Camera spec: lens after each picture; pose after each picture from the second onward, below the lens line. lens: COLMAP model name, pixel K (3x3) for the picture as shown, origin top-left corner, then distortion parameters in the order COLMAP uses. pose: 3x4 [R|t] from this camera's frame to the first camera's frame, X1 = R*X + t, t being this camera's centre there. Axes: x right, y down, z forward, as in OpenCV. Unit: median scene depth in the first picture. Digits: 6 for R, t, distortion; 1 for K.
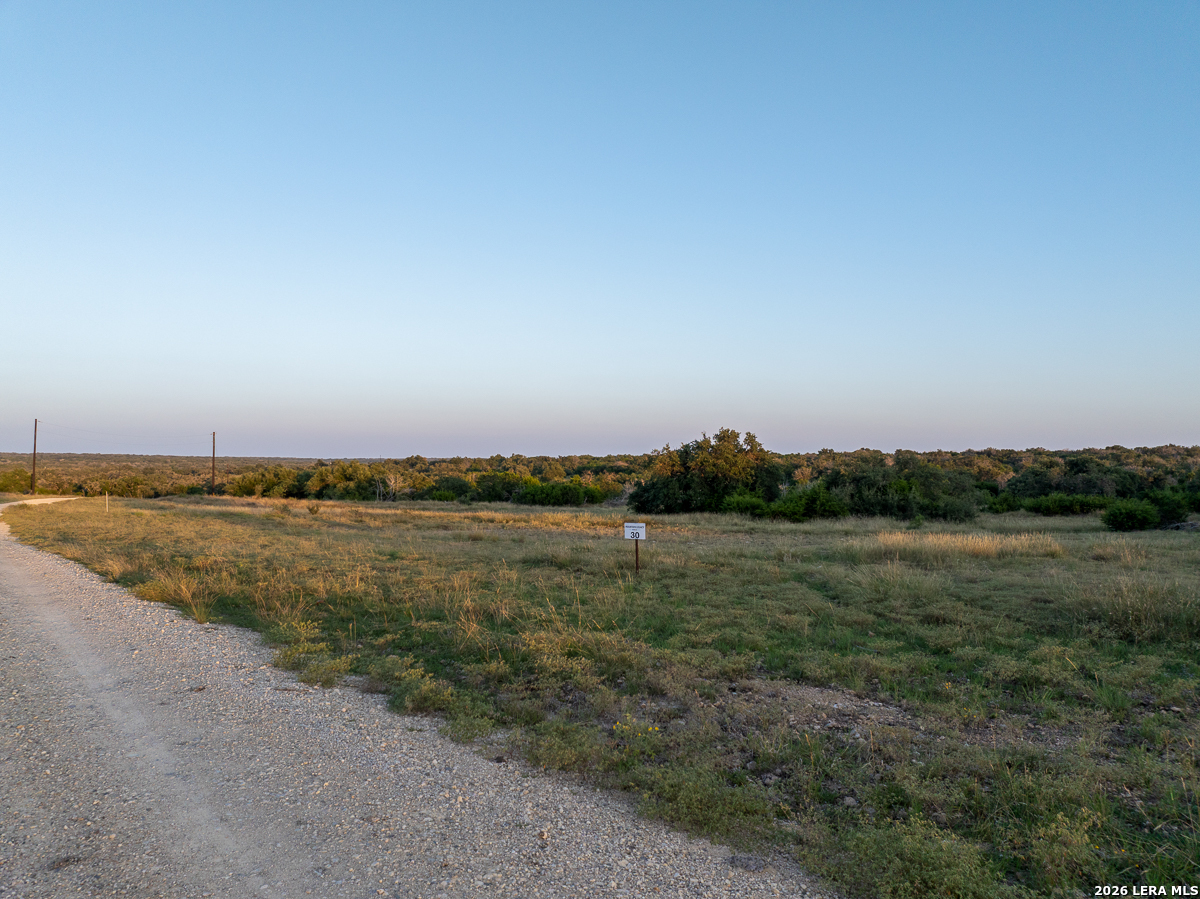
lens RADIAL K [[842.0, 0, 600.0], [0, 842.0, 449.5], [0, 0, 1]] dist [-0.037330, 0.006478]
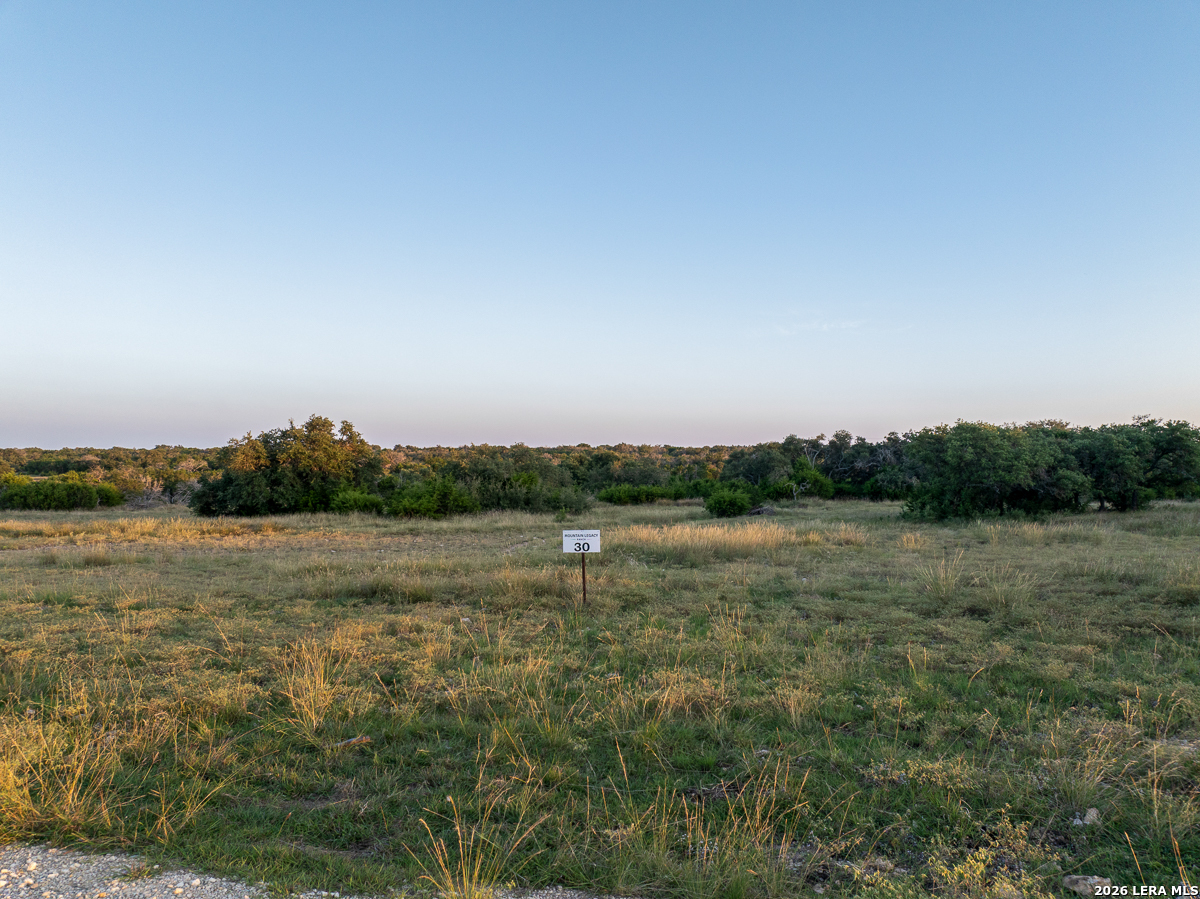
lens RADIAL K [[840.6, 0, 600.0], [0, 840.6, 449.5], [0, 0, 1]] dist [-0.002018, -0.071568]
pose [[0.828377, 0.007421, 0.560122, -0.098518], [-0.010466, 0.999943, 0.002232, 0.005093], [-0.560073, -0.007711, 0.828407, 0.115705]]
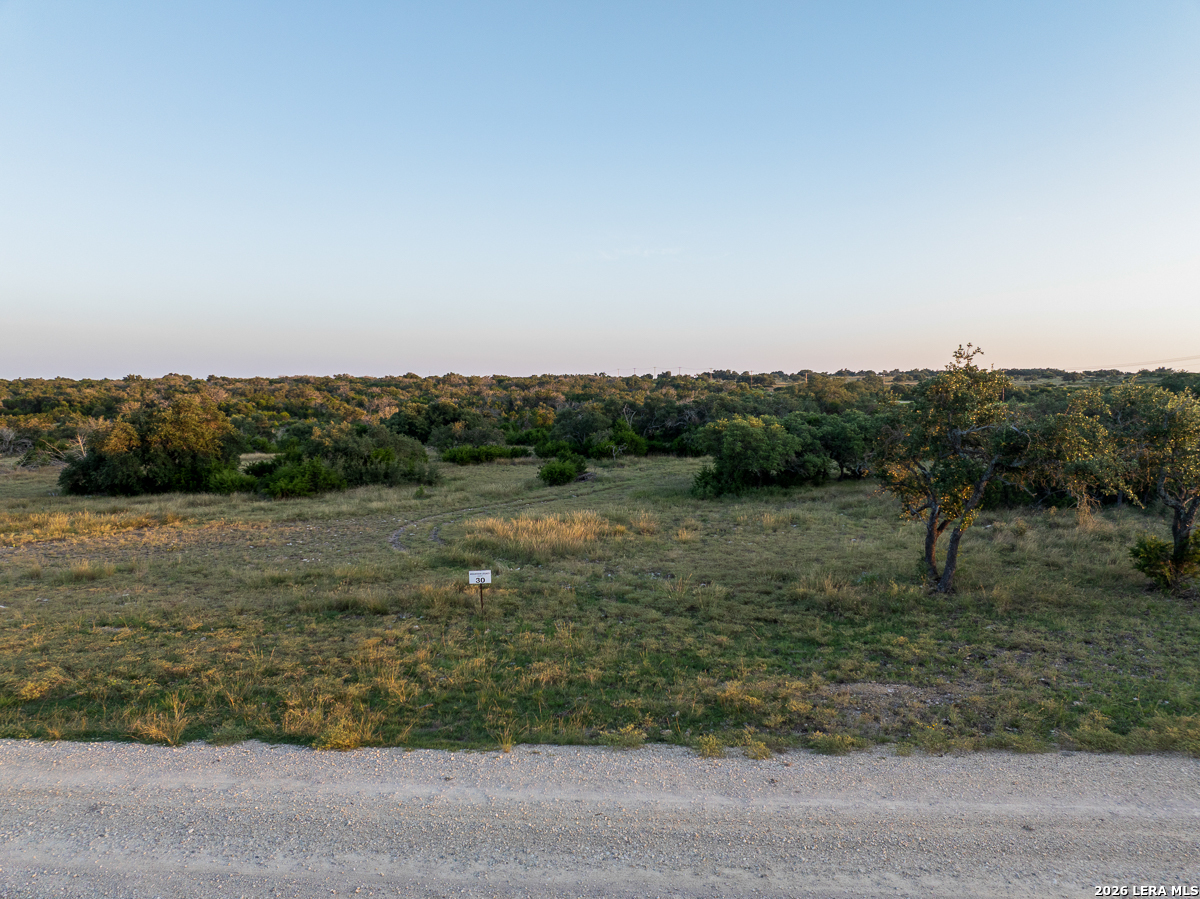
lens RADIAL K [[840.6, 0, 600.0], [0, 840.6, 449.5], [0, 0, 1]] dist [-0.002018, -0.071568]
pose [[0.697715, -0.056240, 0.714164, -0.202174], [-0.011958, 0.995860, 0.090105, -0.057906], [-0.716275, -0.071408, 0.694155, 0.009134]]
